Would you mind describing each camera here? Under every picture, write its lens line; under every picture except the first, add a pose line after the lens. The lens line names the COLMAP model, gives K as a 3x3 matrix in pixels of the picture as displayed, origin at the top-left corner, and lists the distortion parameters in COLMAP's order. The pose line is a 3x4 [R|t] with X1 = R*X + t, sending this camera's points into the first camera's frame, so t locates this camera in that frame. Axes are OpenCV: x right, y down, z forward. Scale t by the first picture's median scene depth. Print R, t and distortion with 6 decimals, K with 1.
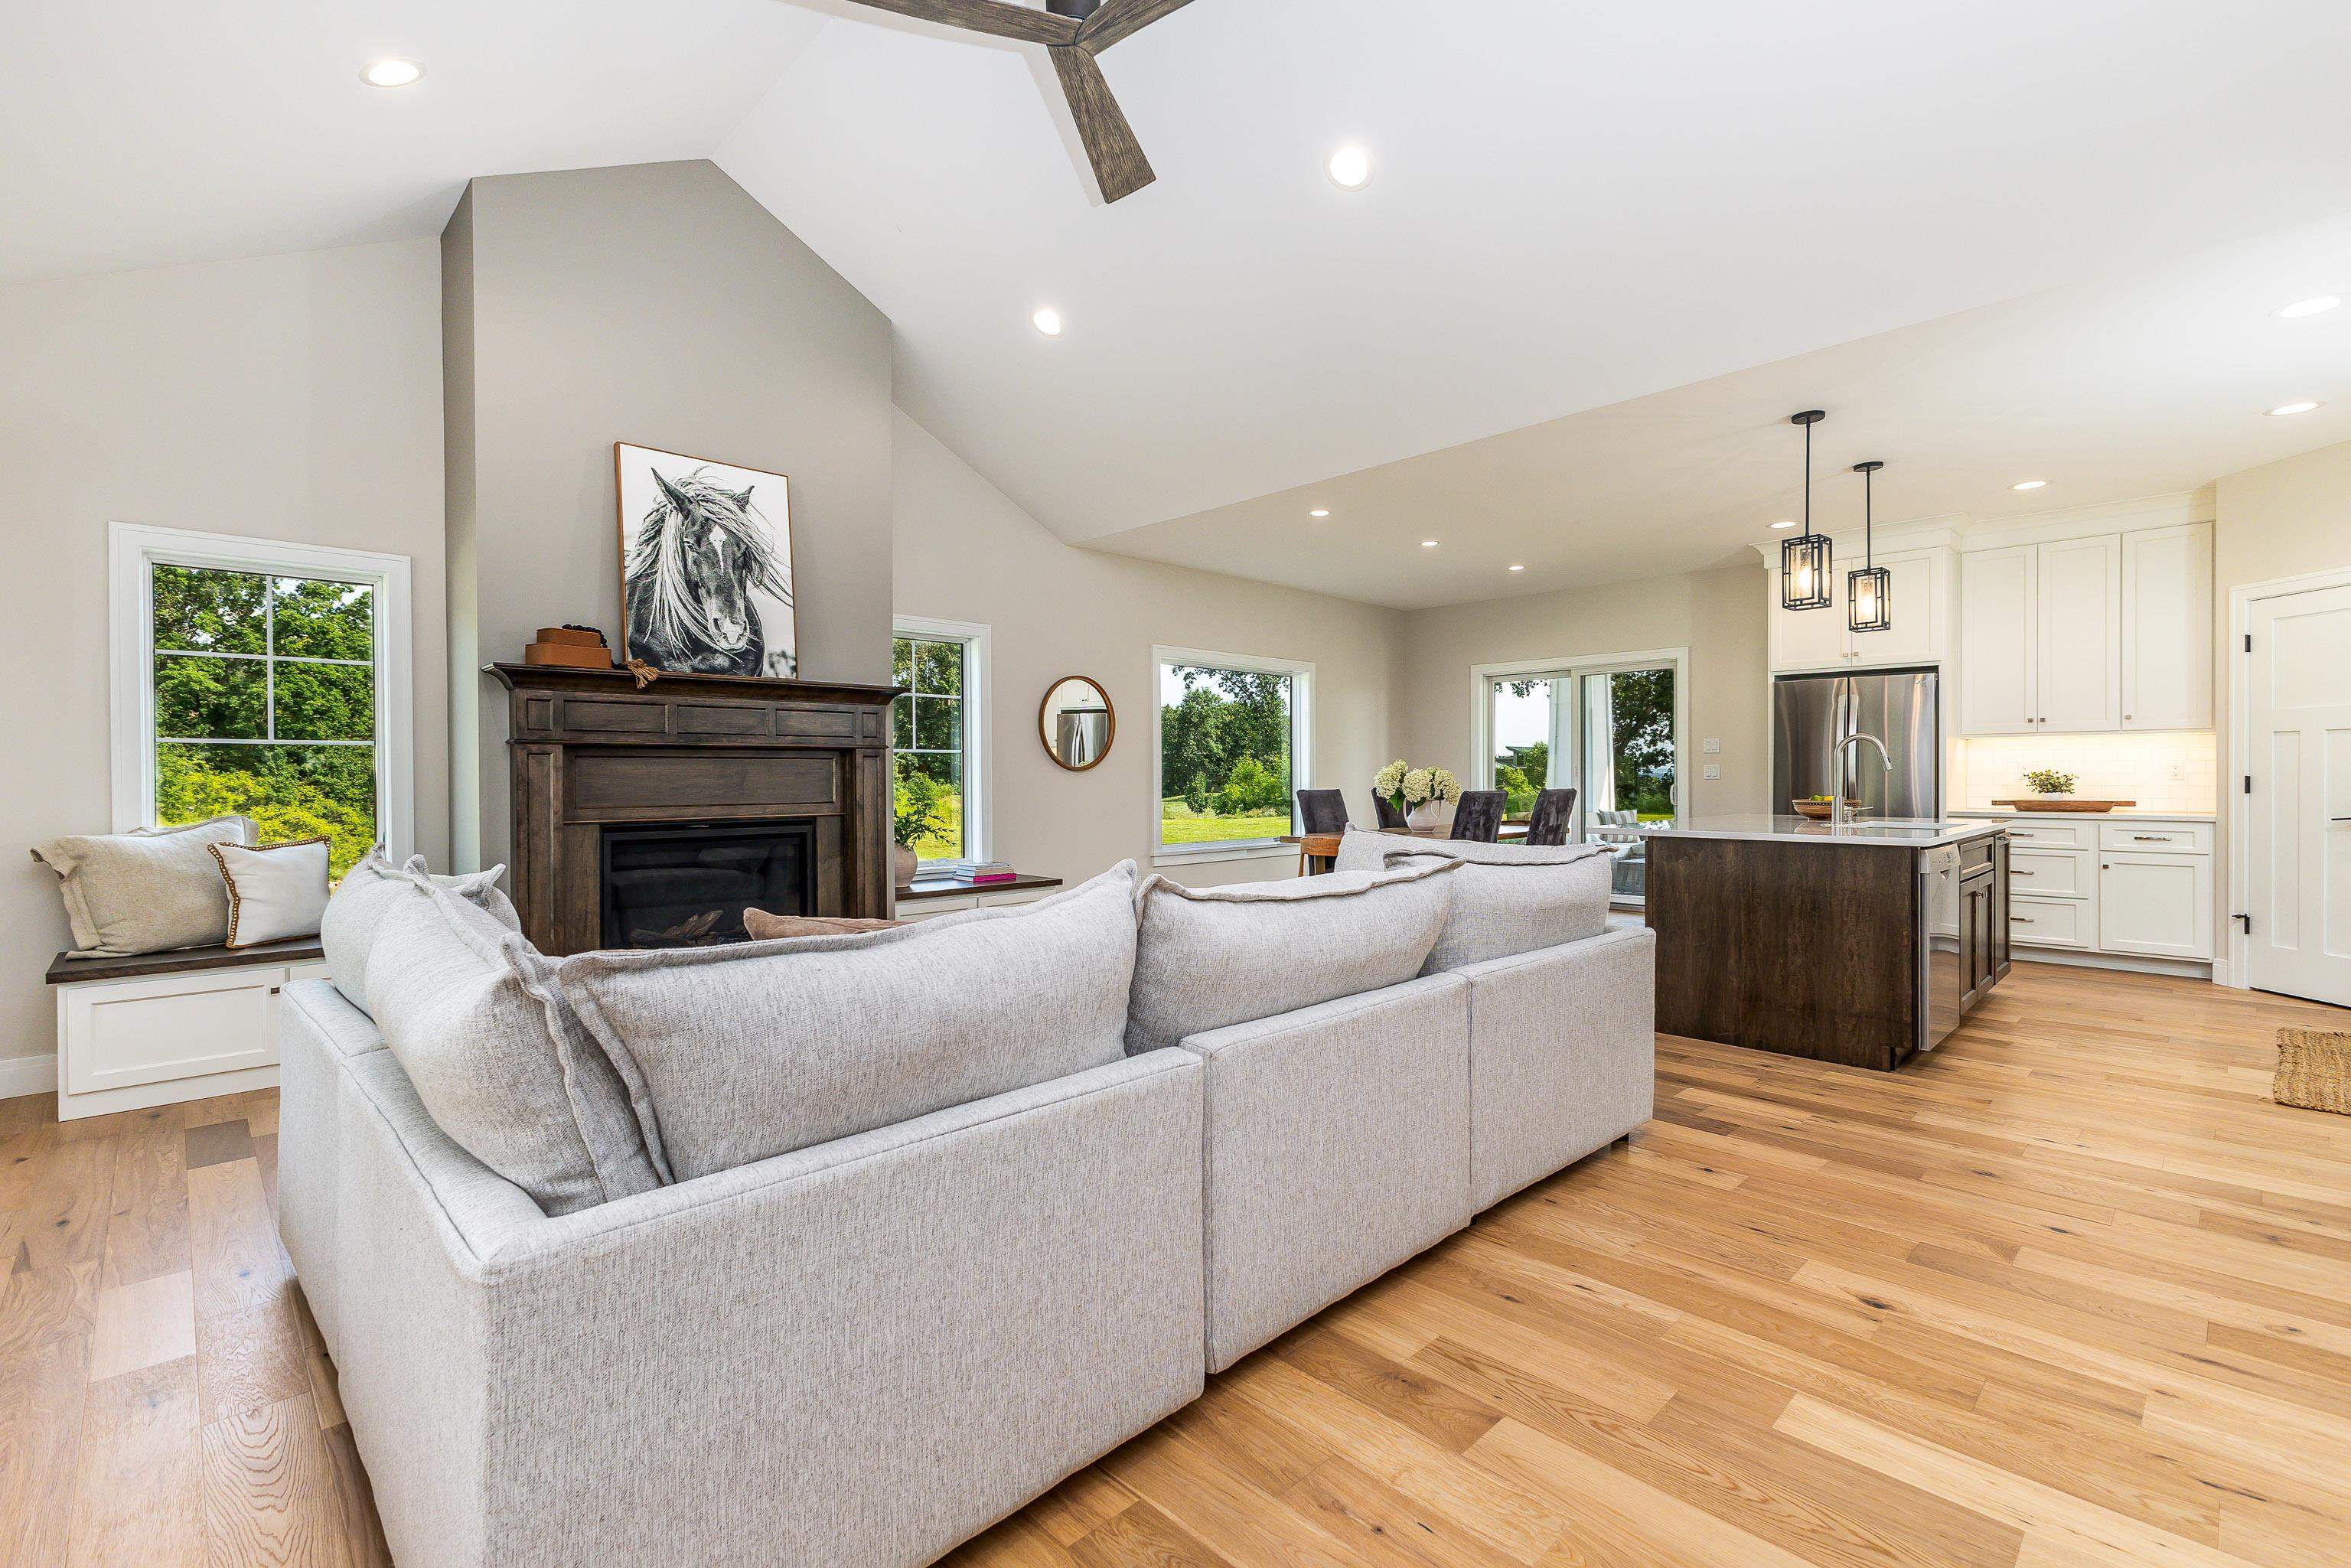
lens RADIAL K [[1036.2, 0, 1179.6], [0, 1036.2, 777.9], [0, 0, 1]] dist [0.013087, -0.000241]
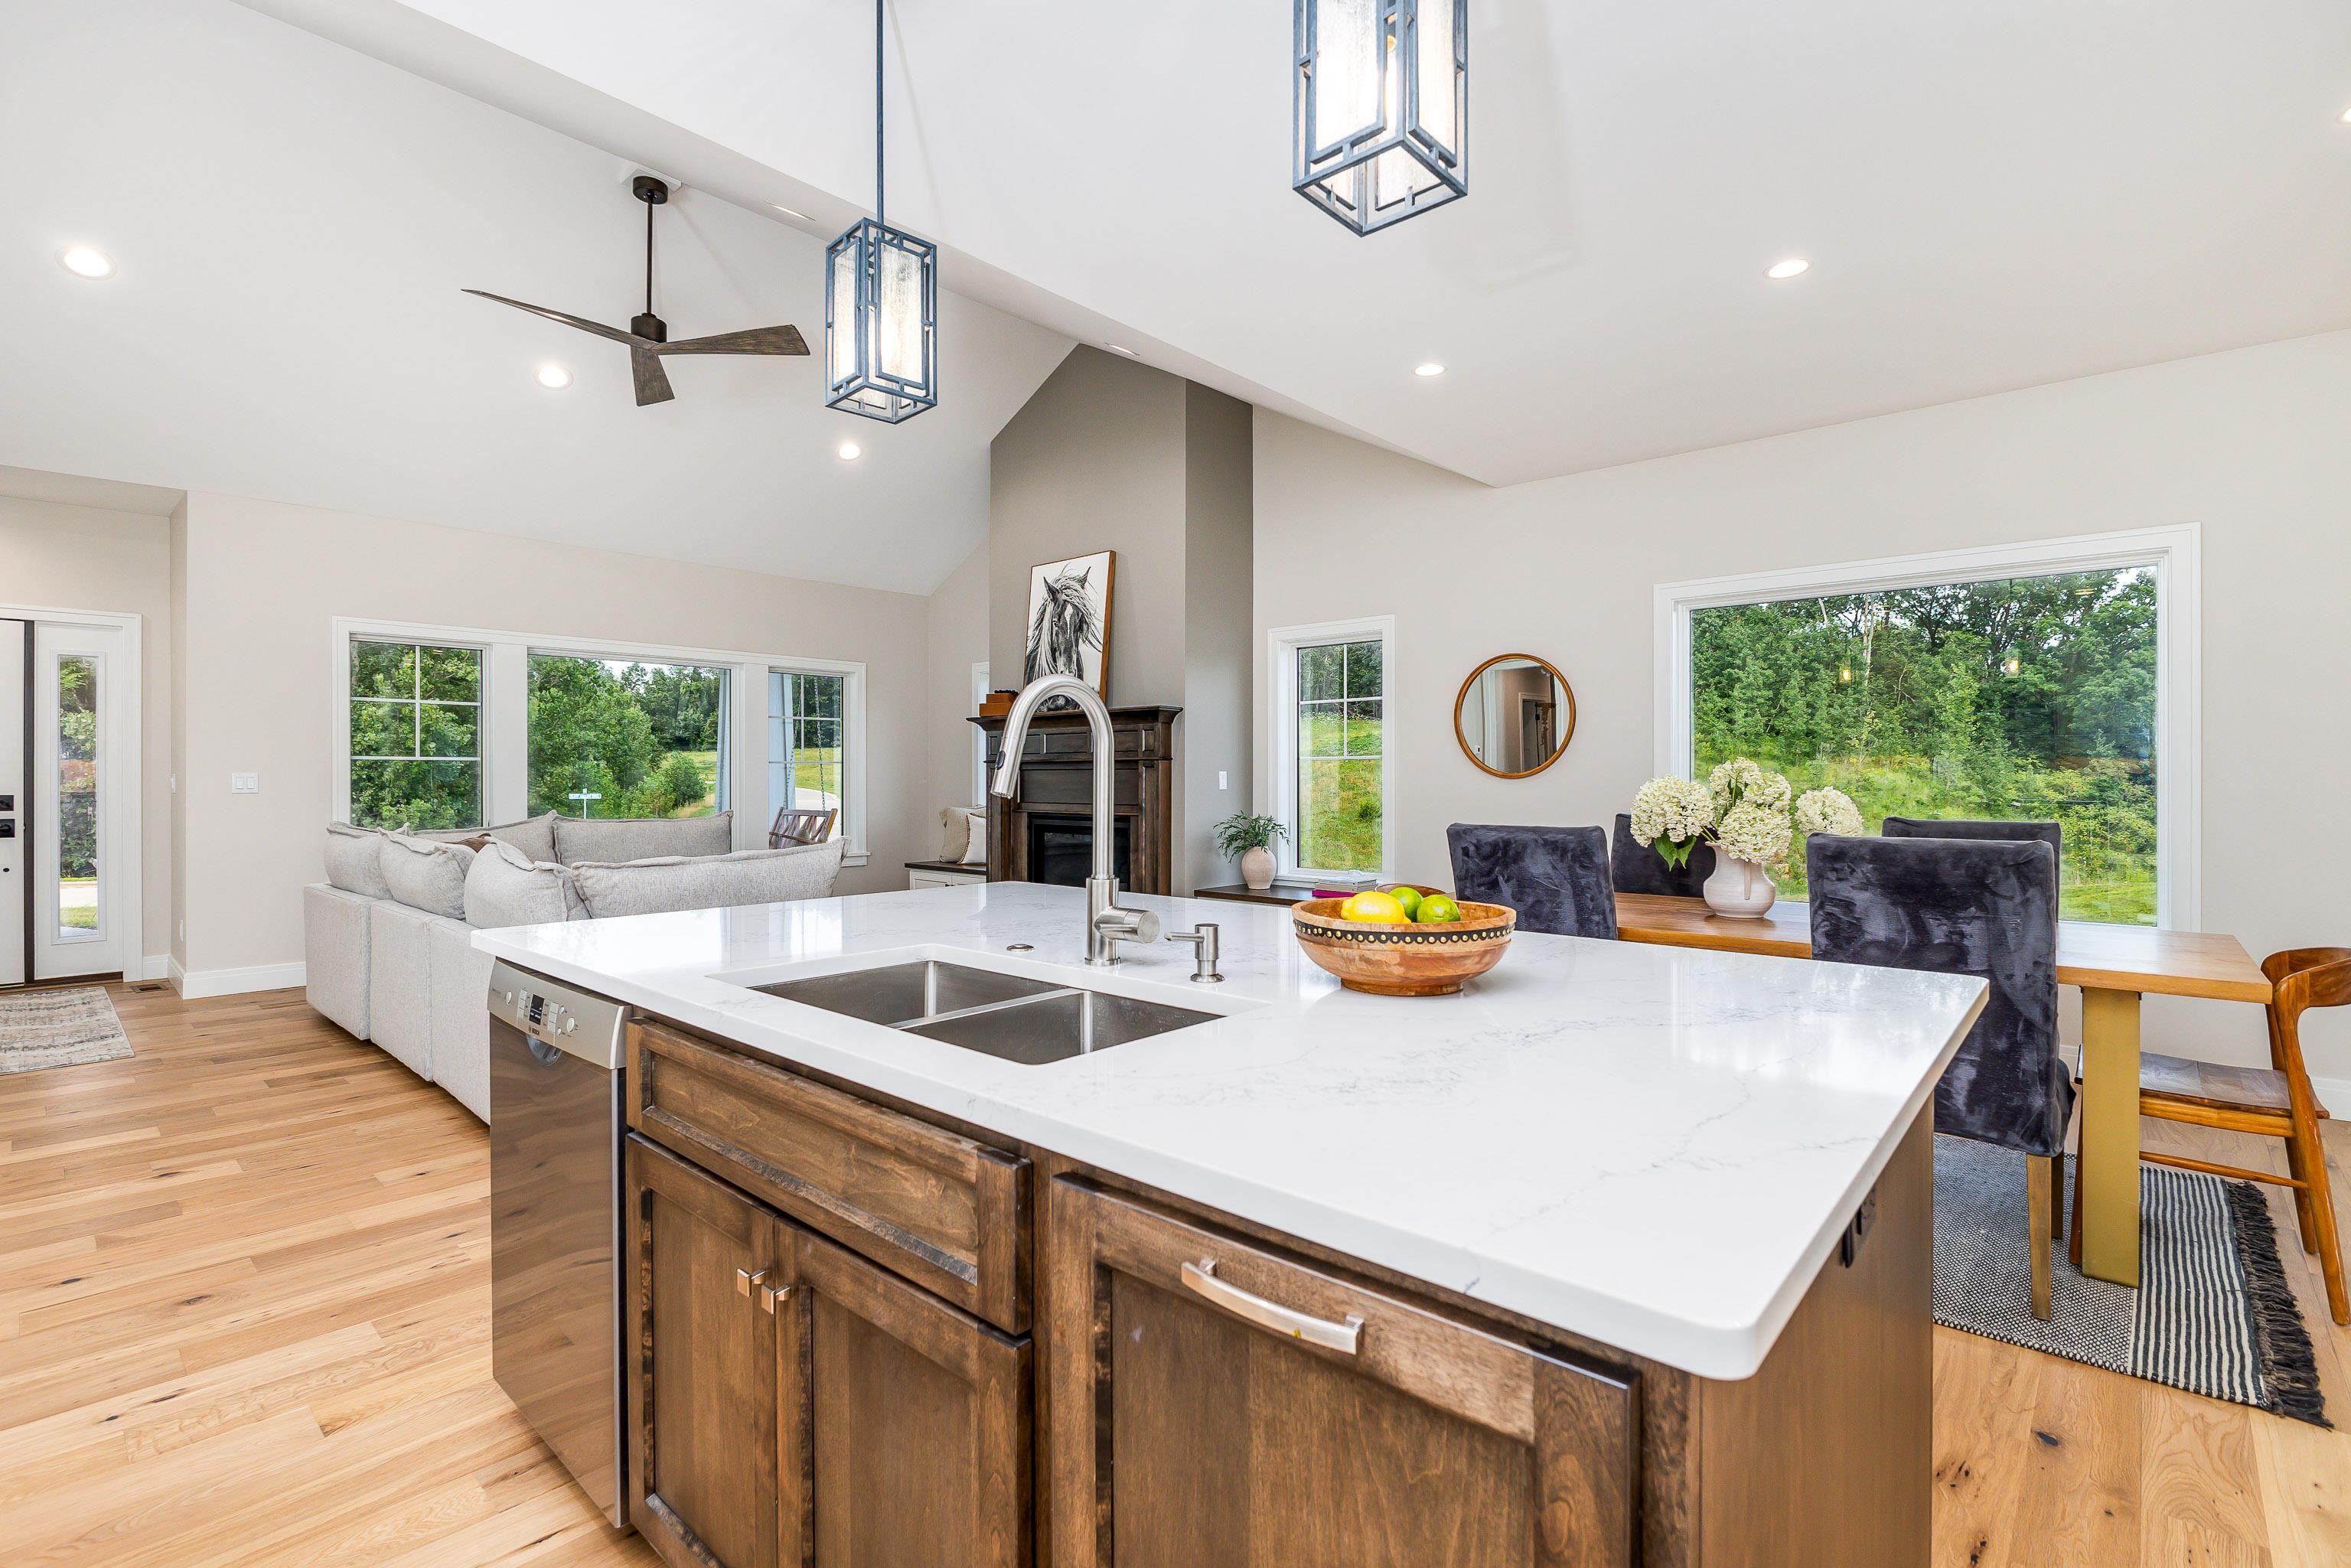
lens RADIAL K [[1071.4, 0, 1173.0], [0, 1071.4, 780.1], [0, 0, 1]] dist [-0.010428, -0.000044]
pose [[0.059239, 0.006907, -0.998220, 0.961117], [-0.003417, 0.999972, 0.006716, -0.014858], [0.998238, 0.003014, 0.059261, 1.007370]]
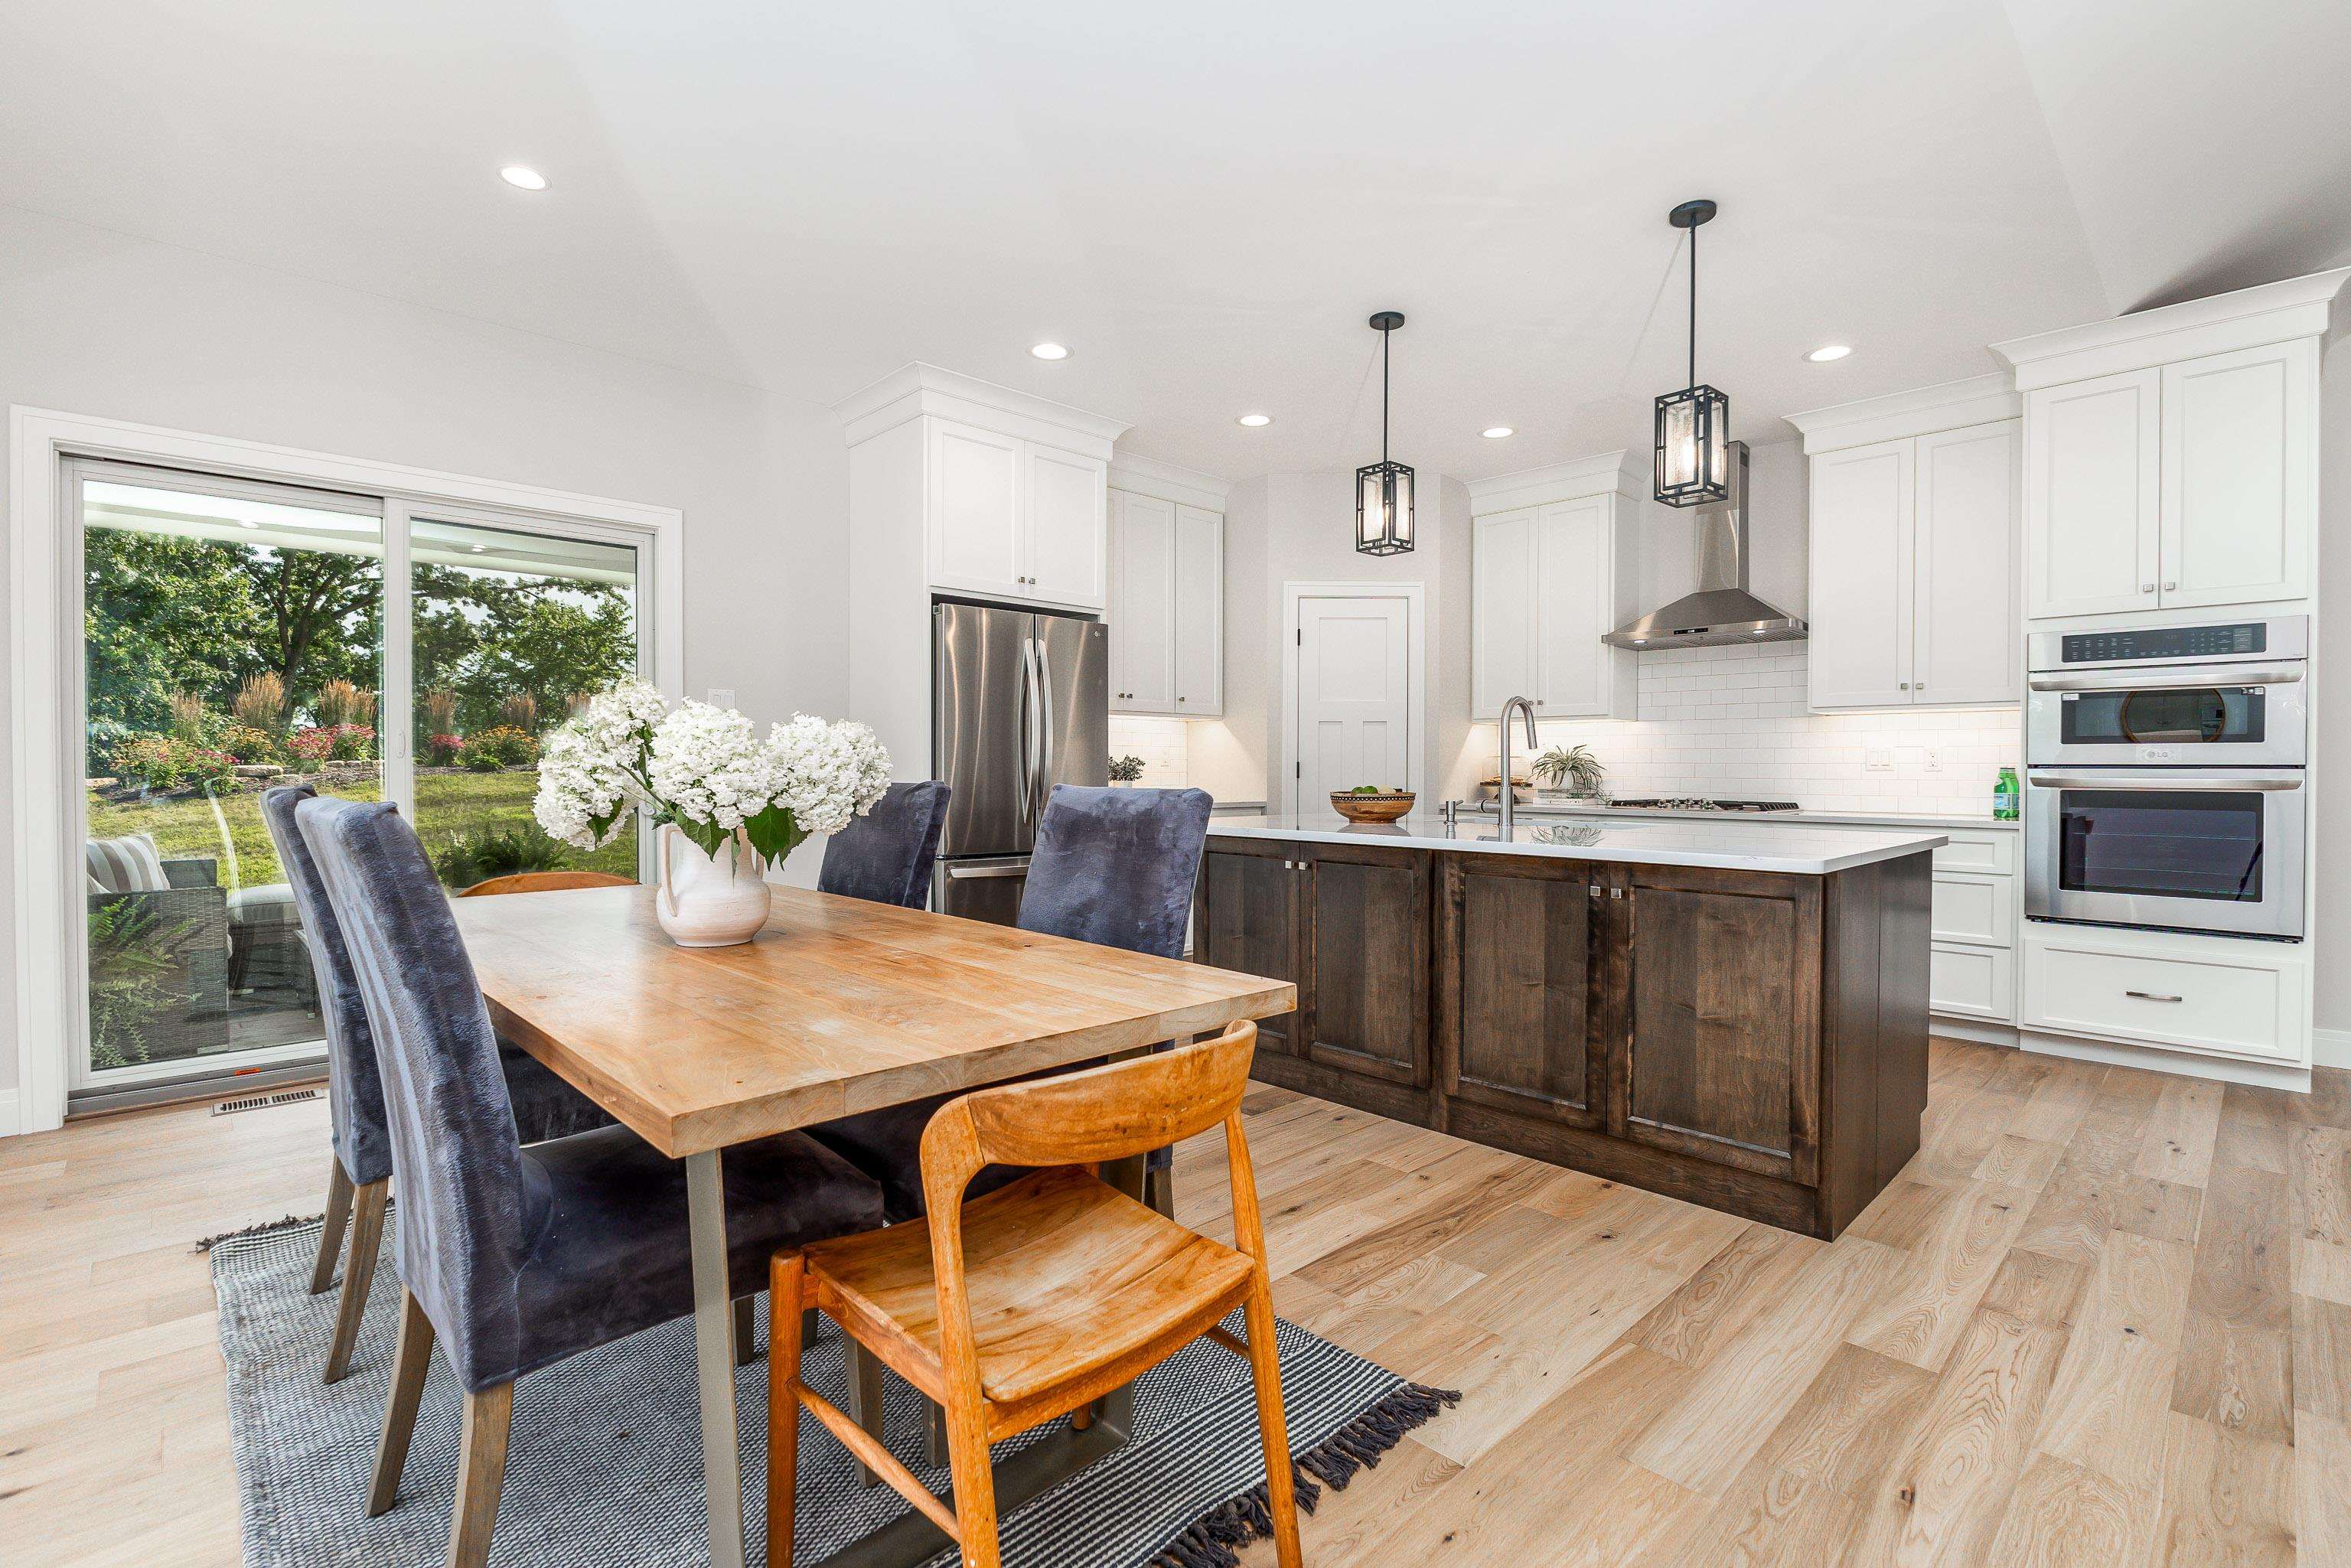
lens RADIAL K [[1071.4, 0, 1173.0], [0, 1071.4, 780.1], [0, 0, 1]] dist [-0.010428, -0.000044]
pose [[0.008234, -0.007677, 0.999937, -0.076182], [-0.000824, 0.999970, 0.007684, 0.008585], [-0.999966, -0.000888, 0.008227, 1.222482]]
